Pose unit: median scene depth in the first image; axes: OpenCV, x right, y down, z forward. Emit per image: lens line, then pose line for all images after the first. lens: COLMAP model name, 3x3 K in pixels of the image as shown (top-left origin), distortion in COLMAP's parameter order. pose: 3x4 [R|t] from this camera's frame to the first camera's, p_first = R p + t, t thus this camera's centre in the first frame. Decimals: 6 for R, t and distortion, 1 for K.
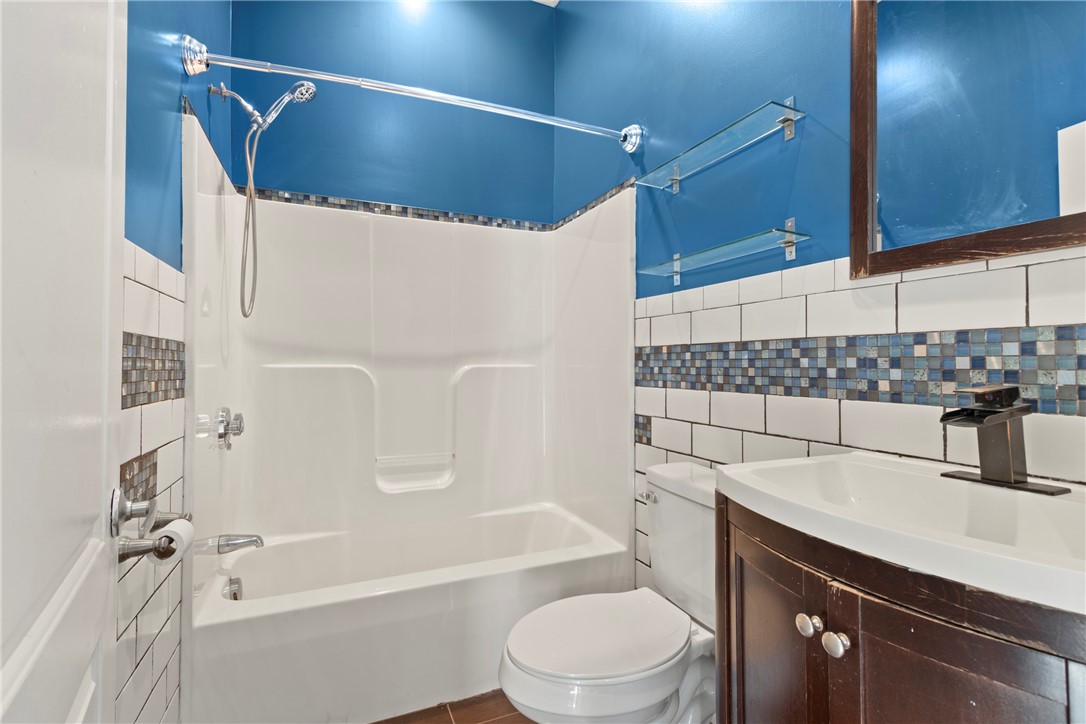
lens RADIAL K [[498.9, 0, 544.8], [0, 498.9, 357.6], [0, 0, 1]] dist [0.002691, -0.001381]
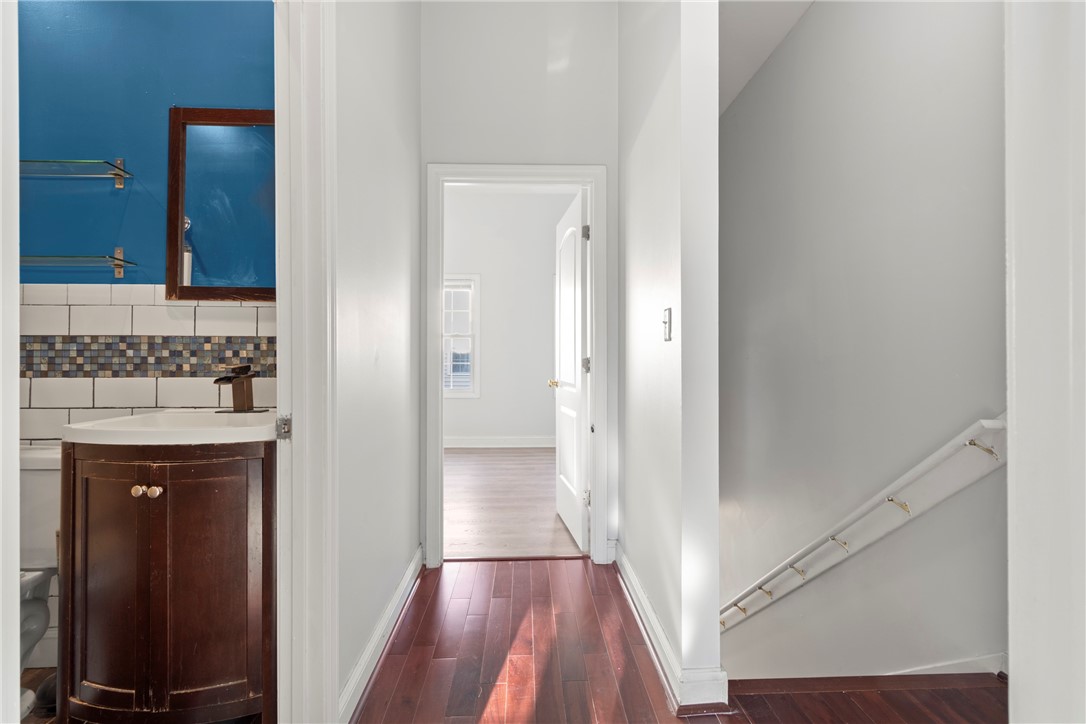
lens RADIAL K [[498.9, 0, 547.0], [0, 498.9, 352.5], [0, 0, 1]] dist [0.002691, -0.001381]
pose [[0.358038, 0.010413, 0.933649, -0.422053], [-0.012841, 0.999898, -0.006228, 0.002144], [-0.933619, -0.009760, 0.358135, -0.681233]]
